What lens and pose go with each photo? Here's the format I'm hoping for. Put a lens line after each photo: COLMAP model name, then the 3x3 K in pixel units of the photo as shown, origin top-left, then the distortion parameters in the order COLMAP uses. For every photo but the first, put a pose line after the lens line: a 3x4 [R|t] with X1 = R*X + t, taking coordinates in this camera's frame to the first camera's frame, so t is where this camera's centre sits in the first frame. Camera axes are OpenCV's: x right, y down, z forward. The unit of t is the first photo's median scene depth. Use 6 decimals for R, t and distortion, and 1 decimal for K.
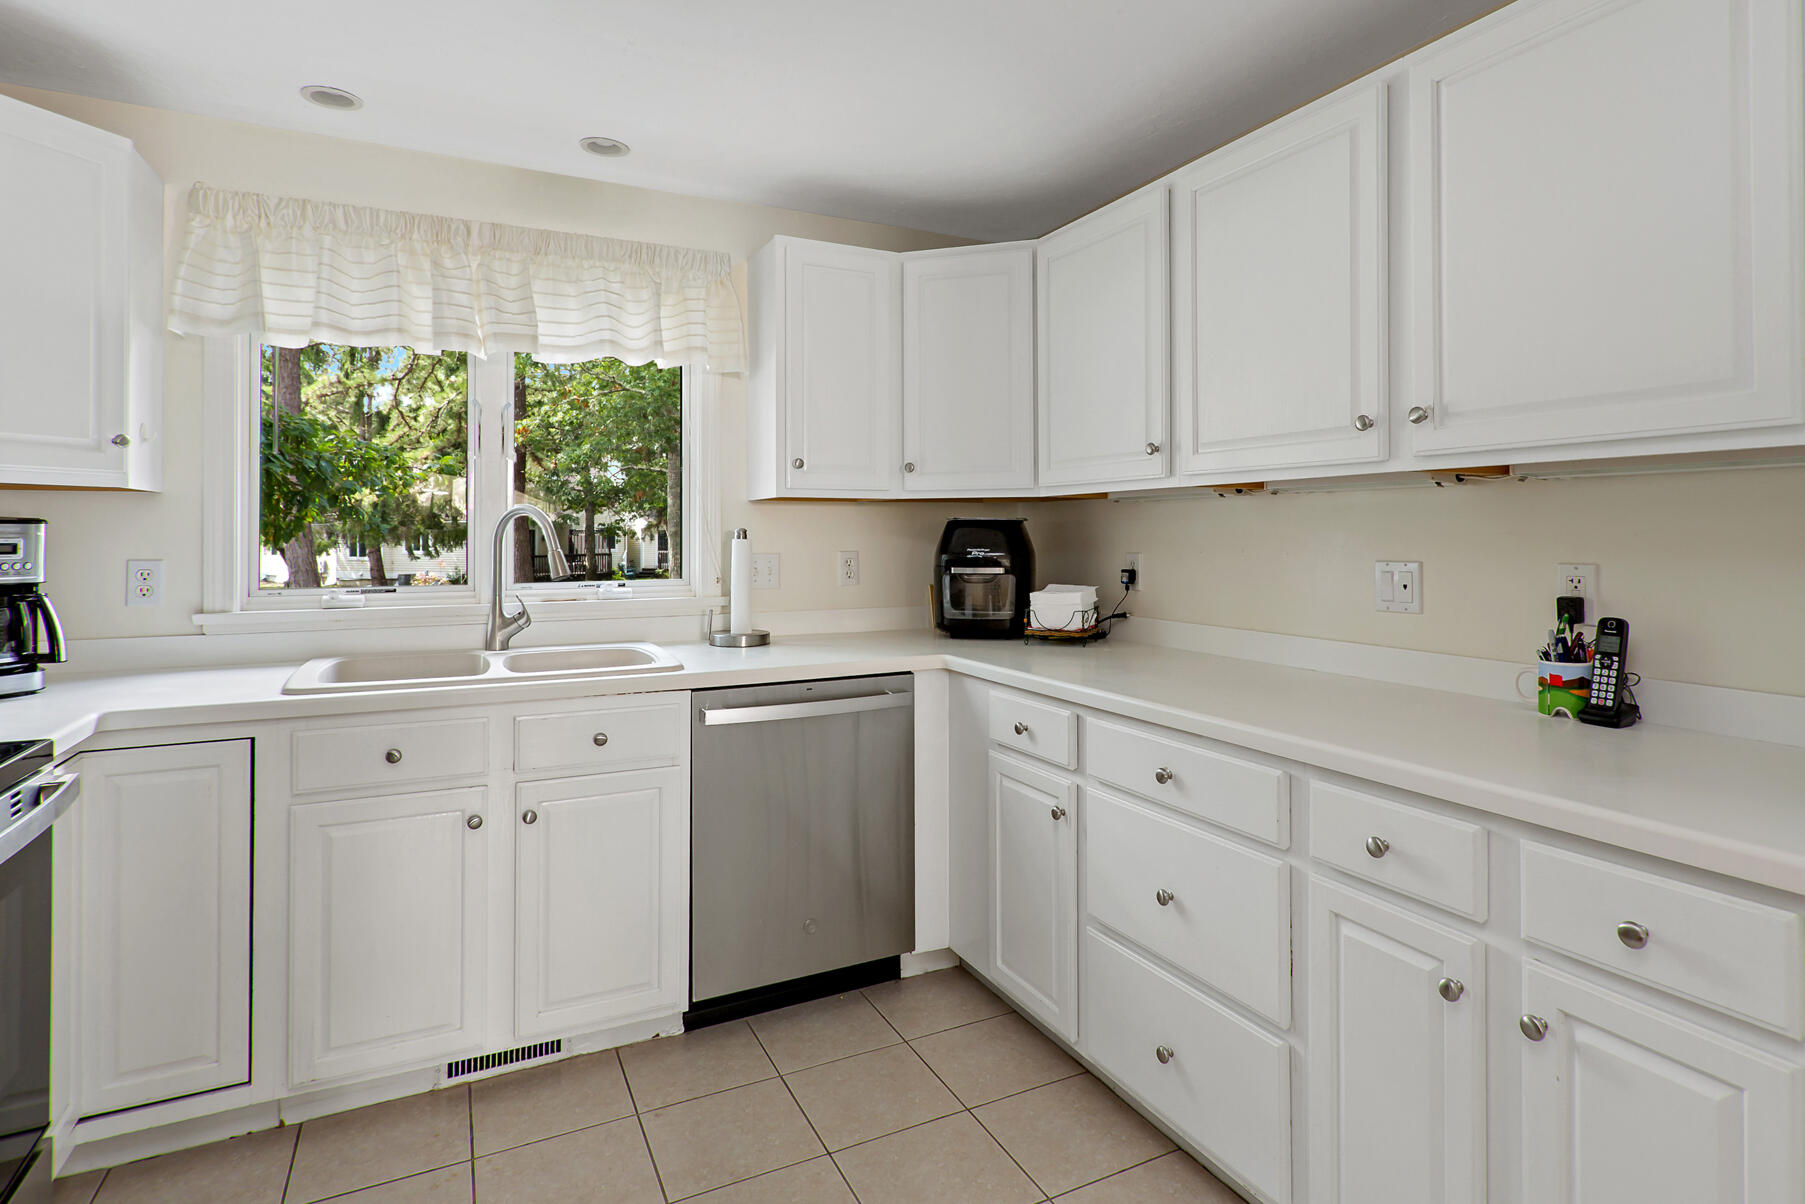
lens RADIAL K [[976.4, 0, 937.5], [0, 976.4, 525.2], [0, 0, 1]] dist [0.021790, 0.000527]
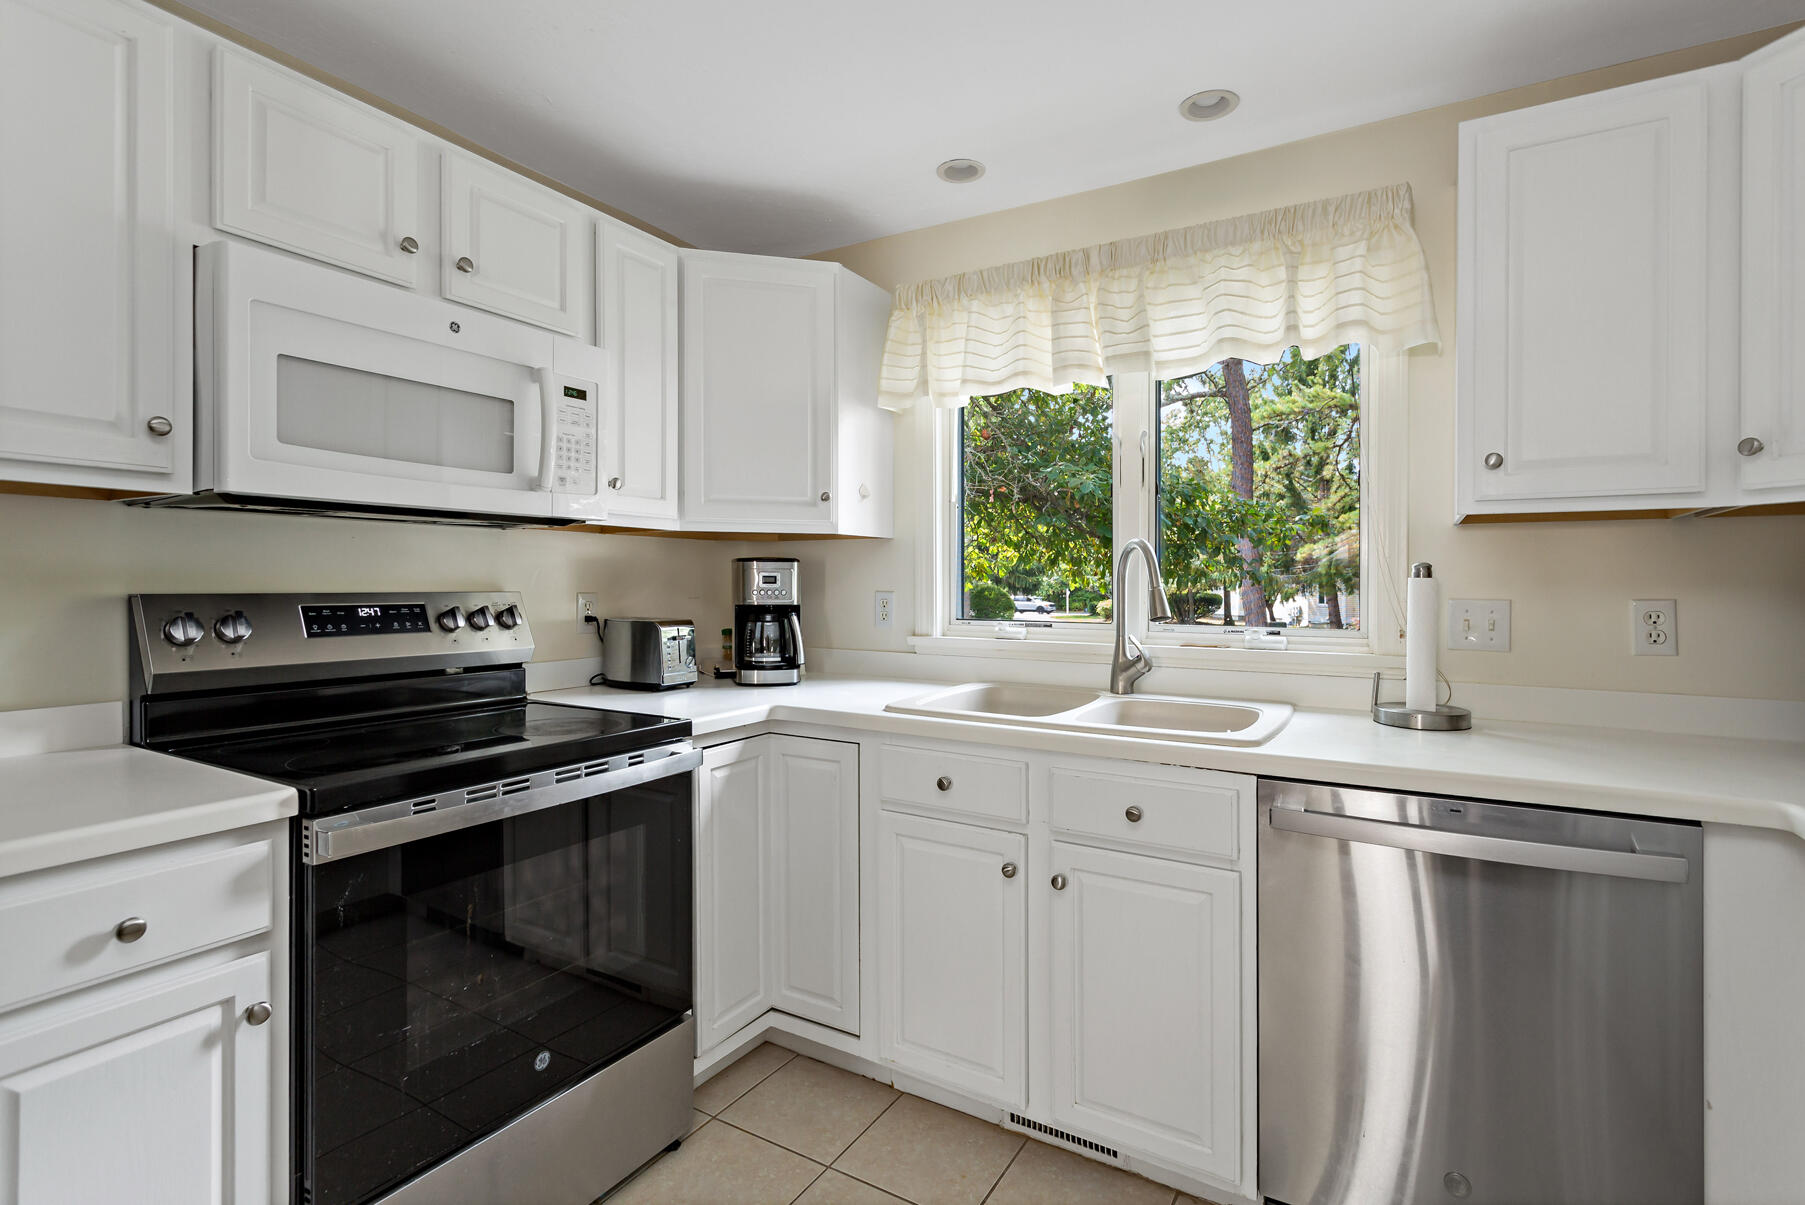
lens RADIAL K [[862.1, 0, 898.5], [0, 862.1, 584.9], [0, 0, 1]] dist [0.001412, 0.001034]
pose [[0.534574, 0.007145, -0.845091, 0.139631], [0.000198, 0.999963, 0.008579, 0.015226], [0.845121, -0.004753, 0.534553, 0.374327]]
